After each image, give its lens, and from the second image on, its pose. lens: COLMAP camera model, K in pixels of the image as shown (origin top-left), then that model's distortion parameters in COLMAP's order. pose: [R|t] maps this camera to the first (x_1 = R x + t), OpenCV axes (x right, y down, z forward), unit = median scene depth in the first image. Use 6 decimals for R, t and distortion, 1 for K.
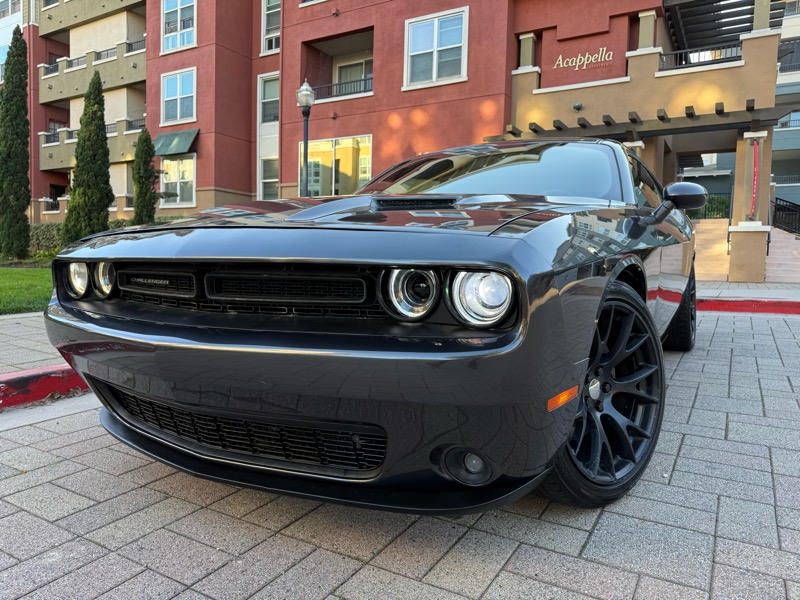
lens RADIAL K [[565.8, 0, 397.0], [0, 565.8, 299.5], [0, 0, 1]] dist [0.035979, -0.040186]
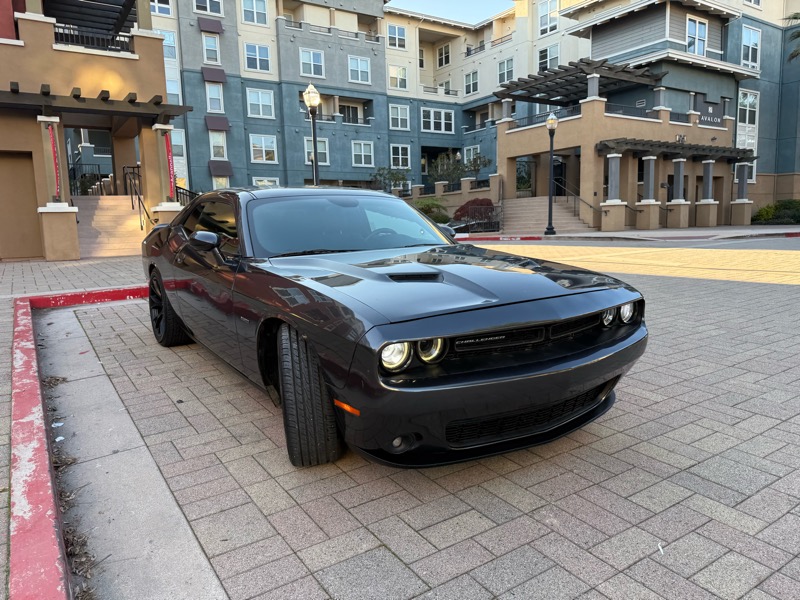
lens RADIAL K [[565.8, 0, 397.2], [0, 565.8, 297.5], [0, 0, 1]] dist [0.035979, -0.040186]
pose [[0.428749, -0.154852, 0.890054, -0.223010], [0.095710, 0.987442, 0.125691, -0.042283], [-0.898340, 0.031297, 0.438185, 0.071867]]
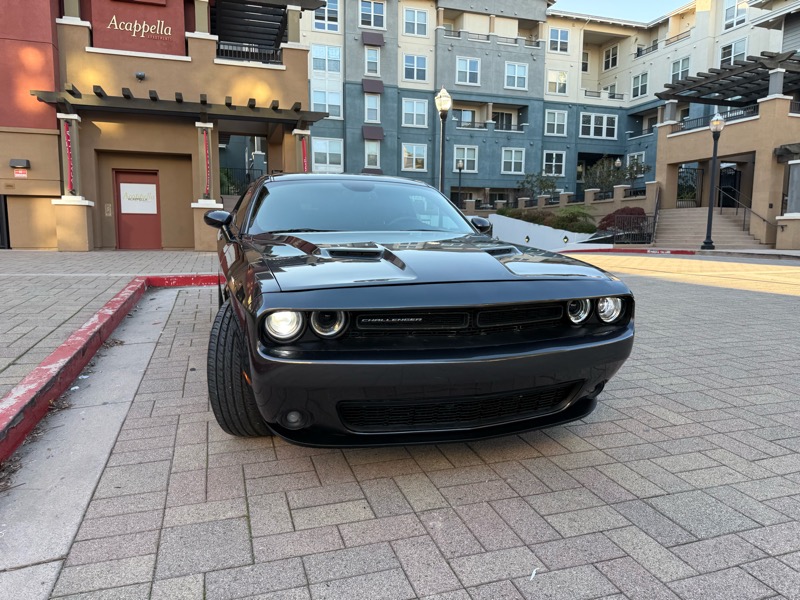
lens RADIAL K [[565.8, 0, 397.1], [0, 565.8, 302.2], [0, 0, 1]] dist [0.035979, -0.040186]
pose [[0.657874, -0.109856, 0.745073, -0.176877], [0.055874, 0.993697, 0.097179, -0.025396], [-0.751053, -0.022301, 0.659866, 0.016208]]
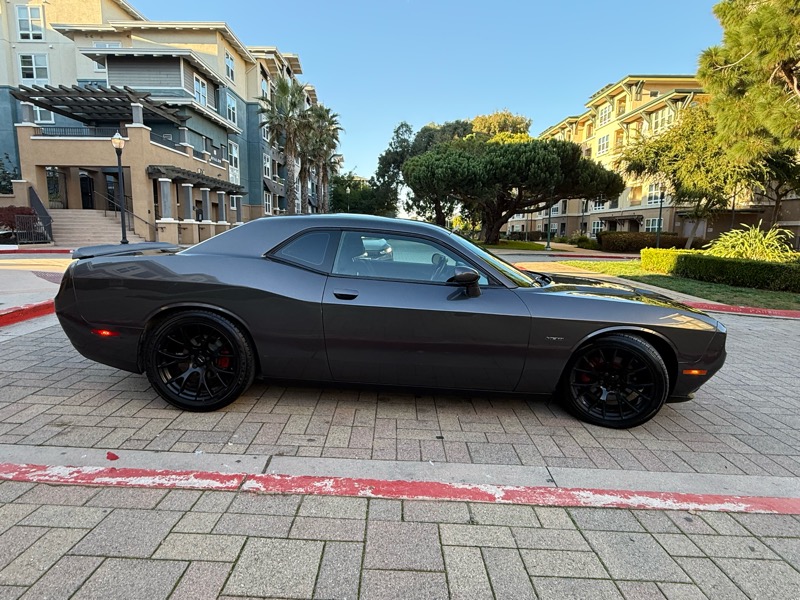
lens RADIAL K [[463.3, 0, 401.3], [0, 463.3, 299.3], [0, 0, 1]] dist [-0.007006, 0.004663]
pose [[-0.521560, -0.155385, 0.838946, -0.197242], [0.027795, 0.979661, 0.198727, -0.077380], [-0.852762, 0.126967, -0.506633, 0.405841]]
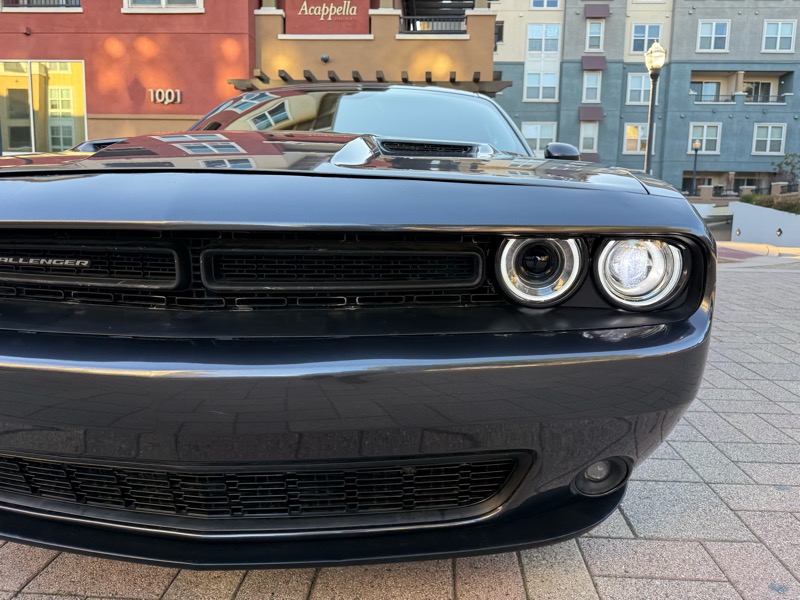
lens RADIAL K [[565.8, 0, 404.1], [0, 565.8, 304.2], [0, 0, 1]] dist [0.035979, -0.040186]
pose [[0.886040, -0.070482, 0.458219, -0.046488], [0.030920, 0.995159, 0.093283, -0.004008], [-0.462576, -0.068485, 0.883931, 0.038960]]
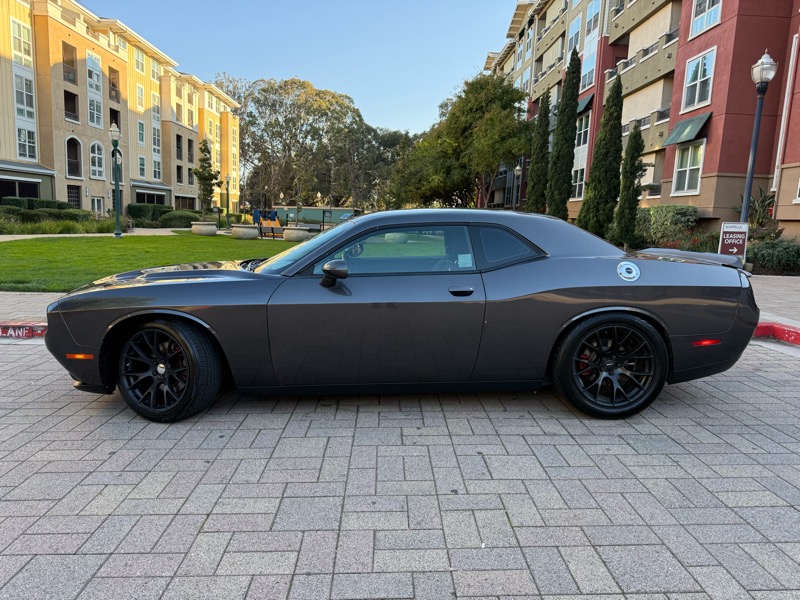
lens RADIAL K [[565.8, 0, 399.4], [0, 565.8, 308.2], [0, 0, 1]] dist [0.035979, -0.040186]
pose [[0.535204, 0.131736, -0.834387, 0.328725], [-0.082913, 0.991188, 0.103309, -0.046004], [0.840644, 0.013890, 0.541410, 0.076742]]
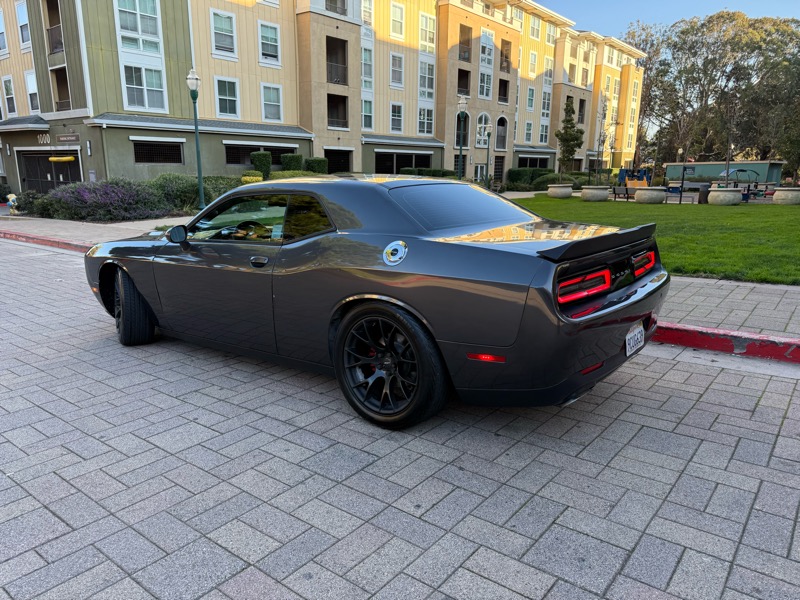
lens RADIAL K [[565.8, 0, 394.1], [0, 565.8, 307.4], [0, 0, 1]] dist [0.035979, -0.040186]
pose [[-0.141477, 0.212556, -0.966853, 0.372335], [-0.074157, 0.971657, 0.224464, -0.072553], [0.987160, 0.103456, -0.121704, 0.341904]]
